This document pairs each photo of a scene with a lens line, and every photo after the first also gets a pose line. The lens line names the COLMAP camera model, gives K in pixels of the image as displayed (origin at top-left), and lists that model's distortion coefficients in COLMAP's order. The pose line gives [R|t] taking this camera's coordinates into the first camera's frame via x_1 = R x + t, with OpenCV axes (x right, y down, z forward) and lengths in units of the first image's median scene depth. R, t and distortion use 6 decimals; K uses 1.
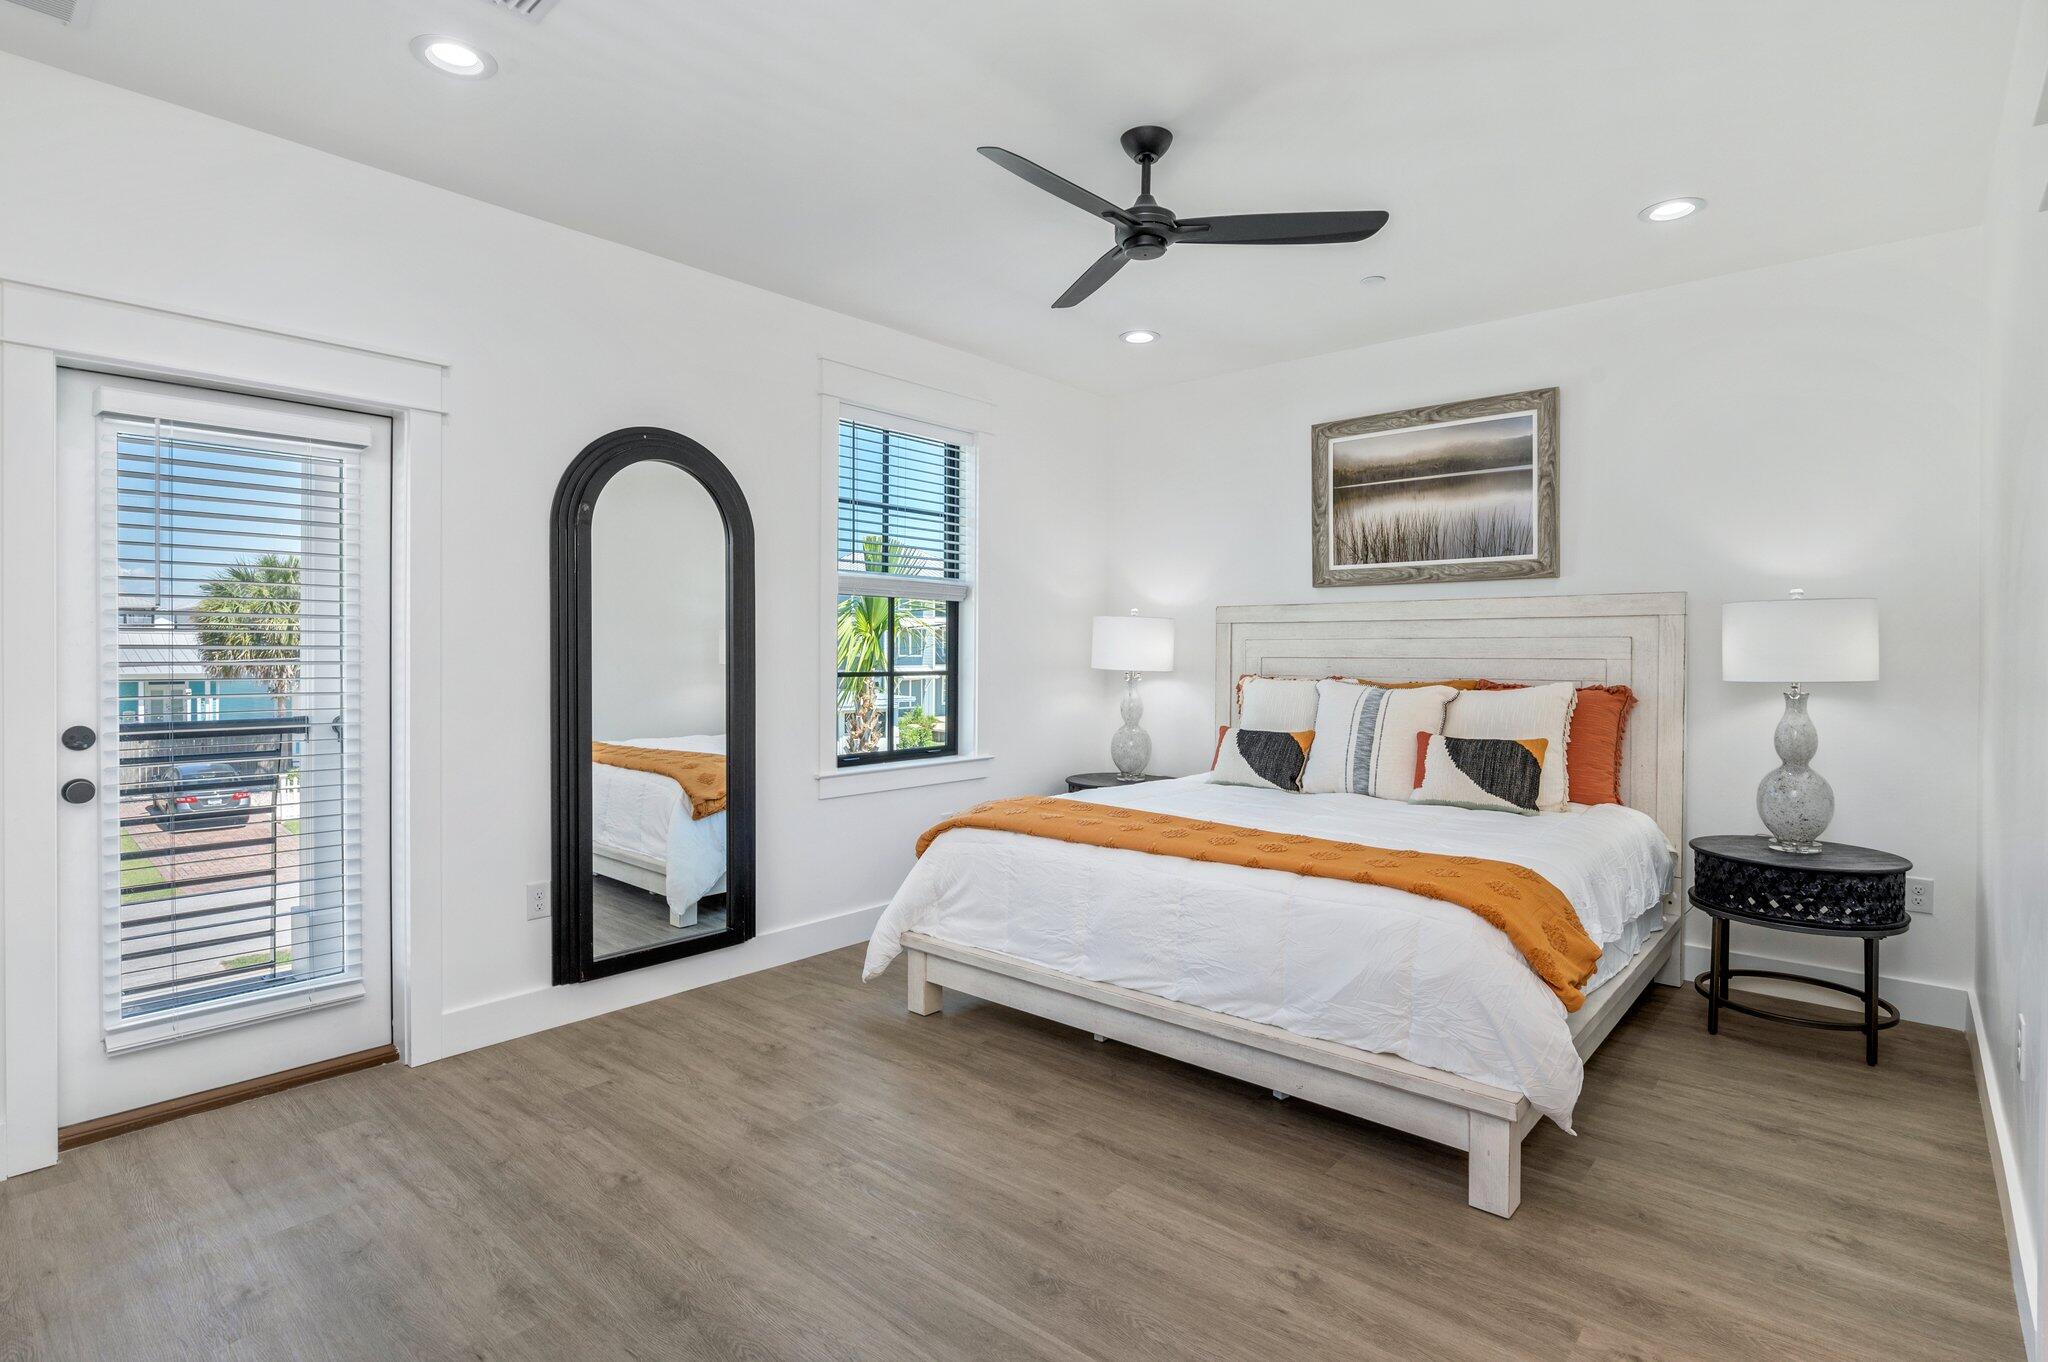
lens RADIAL K [[1008.5, 0, 1025.7], [0, 1008.5, 654.5], [0, 0, 1]] dist [0.000040, 0.000001]
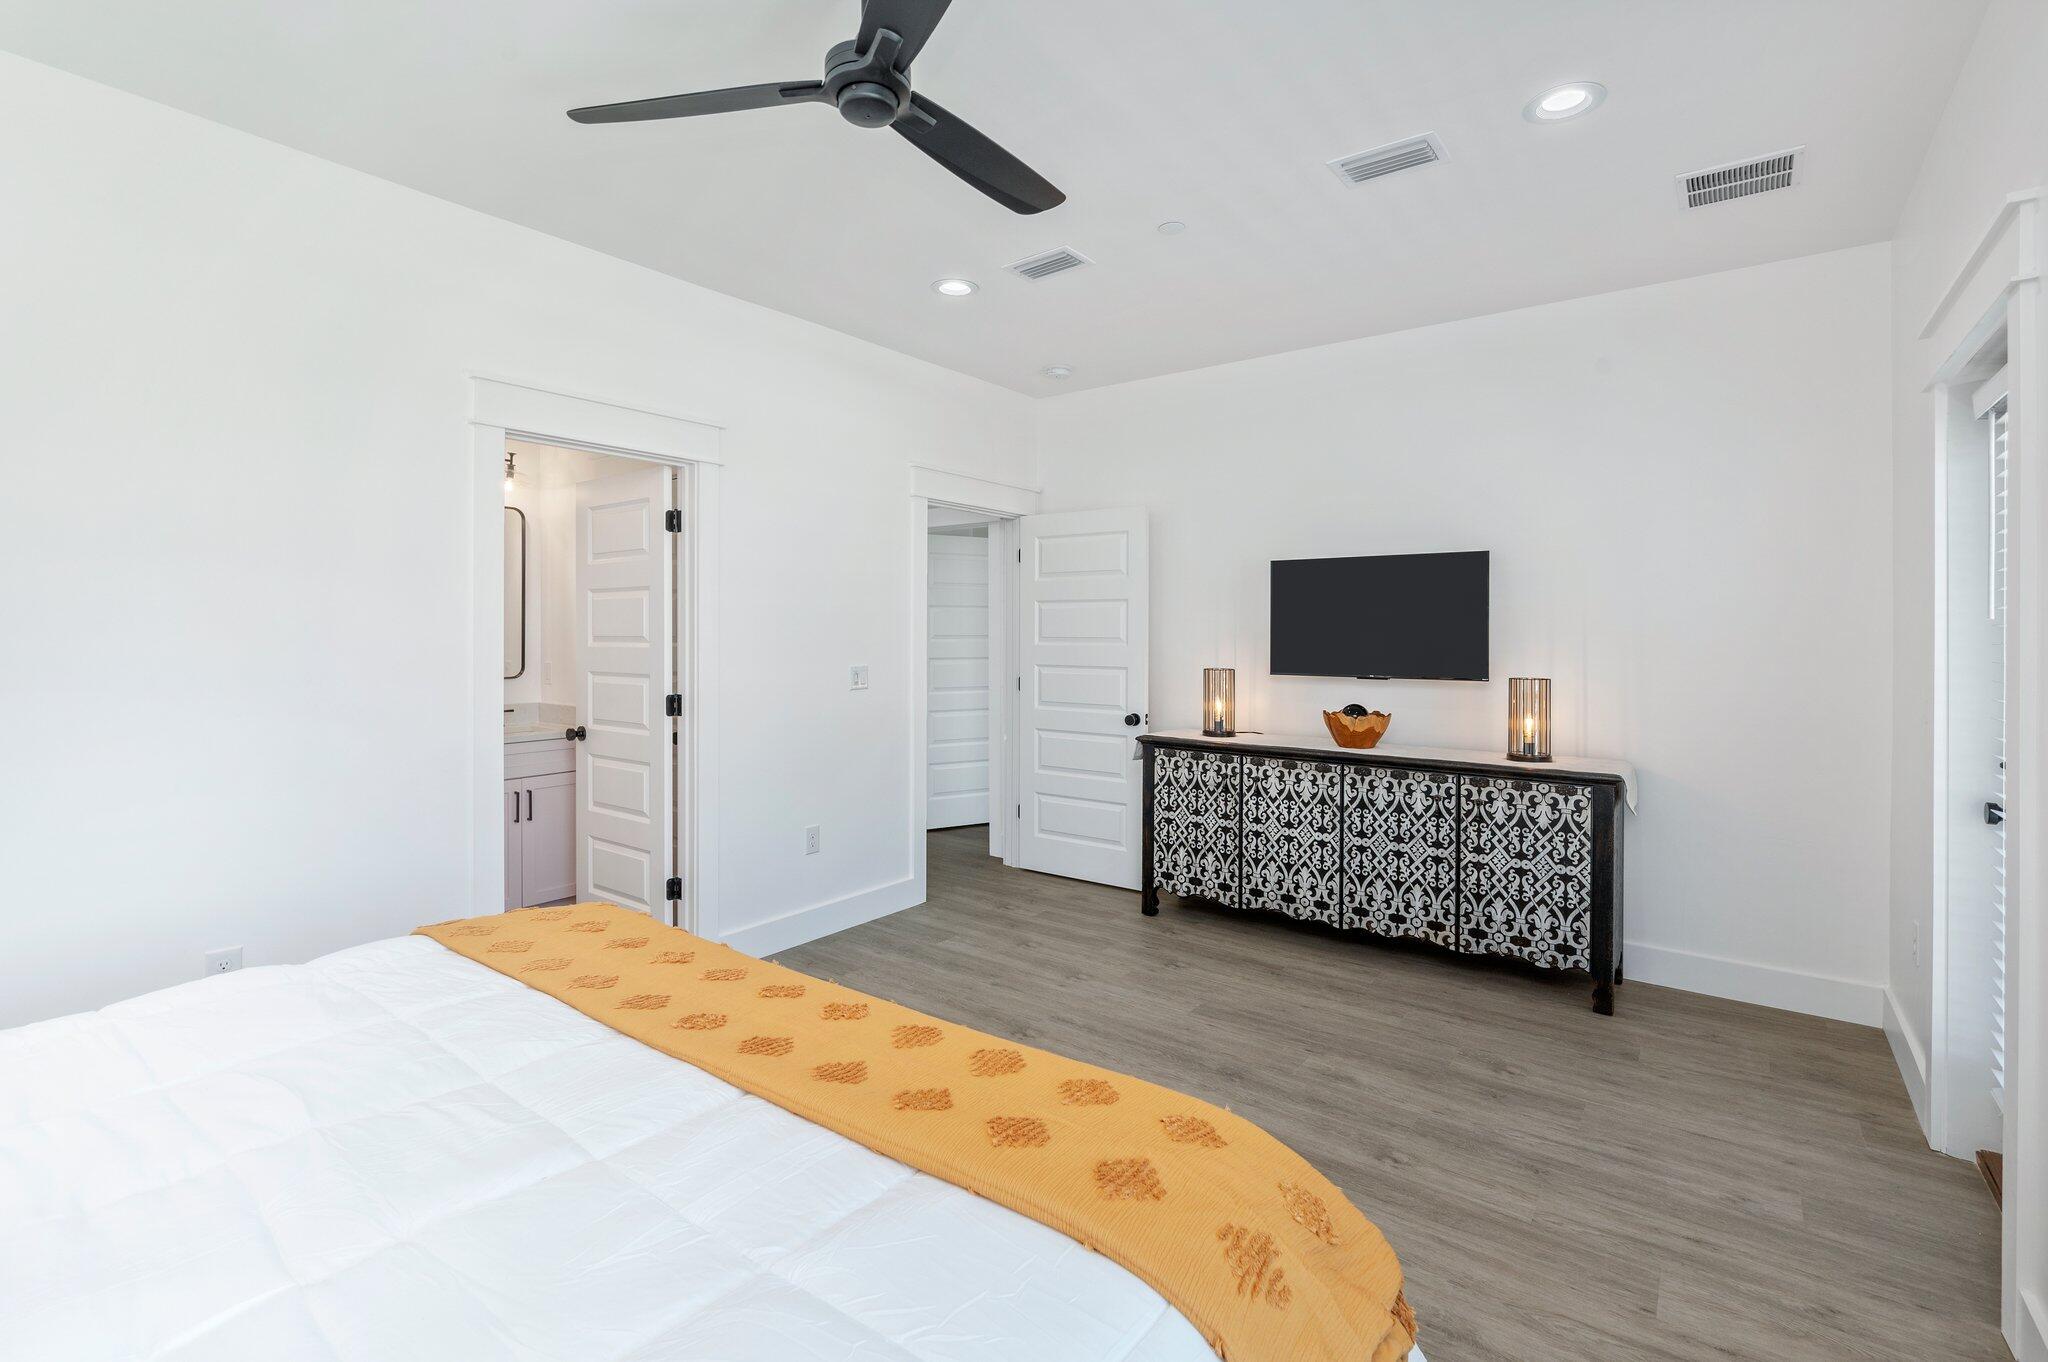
lens RADIAL K [[1022.4, 0, 1016.6], [0, 1022.4, 651.4], [0, 0, 1]] dist [0.069657, 0.000046]
pose [[-0.998962, -0.007751, -0.044877, 0.048579], [-0.008269, 0.999901, 0.011381, -0.022004], [0.044784, 0.011740, -0.998928, 1.958724]]
